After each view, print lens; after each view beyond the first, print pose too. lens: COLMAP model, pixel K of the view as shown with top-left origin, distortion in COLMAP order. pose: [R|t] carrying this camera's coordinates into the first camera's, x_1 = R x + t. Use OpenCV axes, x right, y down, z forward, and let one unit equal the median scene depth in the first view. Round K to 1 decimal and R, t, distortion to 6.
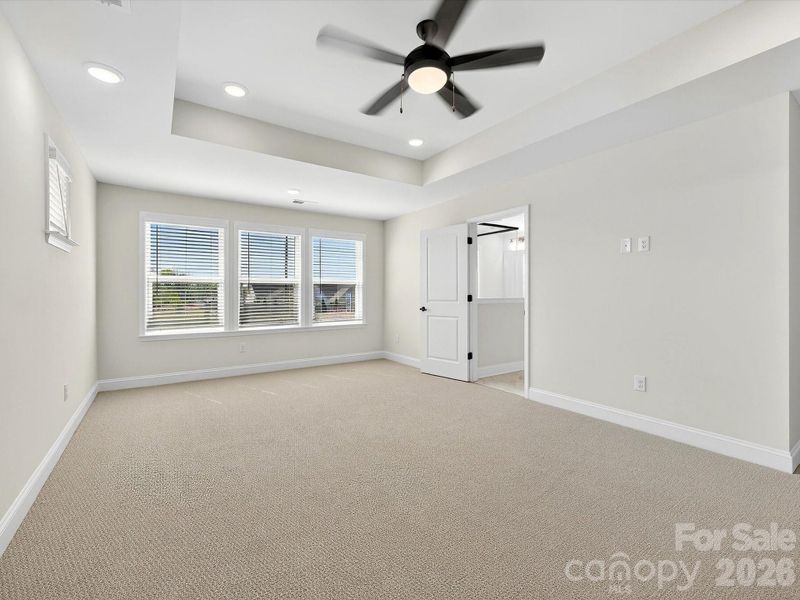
lens RADIAL K [[360.4, 0, 406.1], [0, 360.4, 296.3], [0, 0, 1]] dist [0.001388, 0.000073]
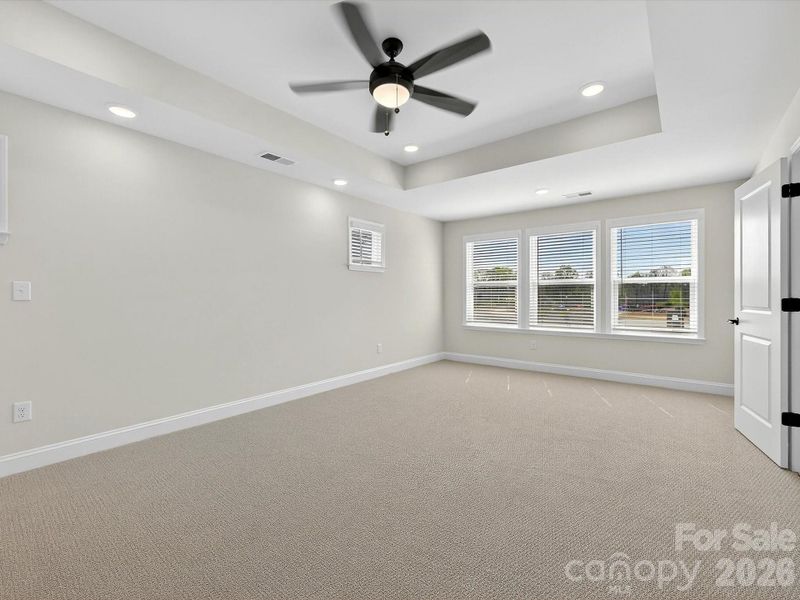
lens RADIAL K [[360.4, 0, 406.1], [0, 360.4, 296.3], [0, 0, 1]] dist [0.001388, 0.000073]
pose [[0.303106, 0.002968, -0.952952, 0.411990], [-0.006460, 0.999979, 0.001060, -0.002747], [0.952935, 0.005835, 0.303119, 0.284055]]
